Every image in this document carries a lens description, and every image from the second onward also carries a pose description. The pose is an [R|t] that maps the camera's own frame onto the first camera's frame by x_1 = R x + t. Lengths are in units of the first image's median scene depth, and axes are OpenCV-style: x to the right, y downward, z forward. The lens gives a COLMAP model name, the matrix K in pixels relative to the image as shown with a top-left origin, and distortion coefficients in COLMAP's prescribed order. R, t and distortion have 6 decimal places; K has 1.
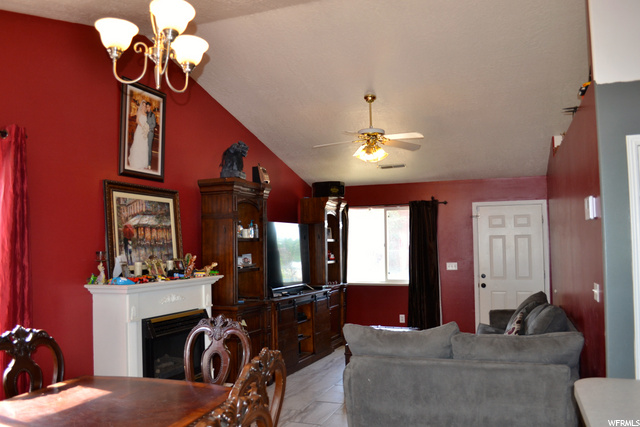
lens RADIAL K [[514.8, 0, 320.0], [0, 514.8, 213.5], [0, 0, 1]] dist [-0.083741, 0.011395]
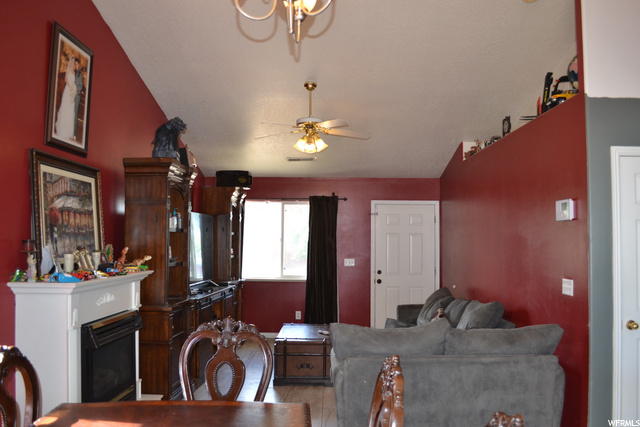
lens RADIAL K [[514.8, 0, 320.0], [0, 514.8, 213.5], [0, 0, 1]] dist [-0.083741, 0.011395]
pose [[0.940213, 0.038992, 0.338348, -0.225645], [-0.041954, 0.999119, 0.001442, 0.012058], [-0.337993, -0.015551, 0.941020, 0.102158]]
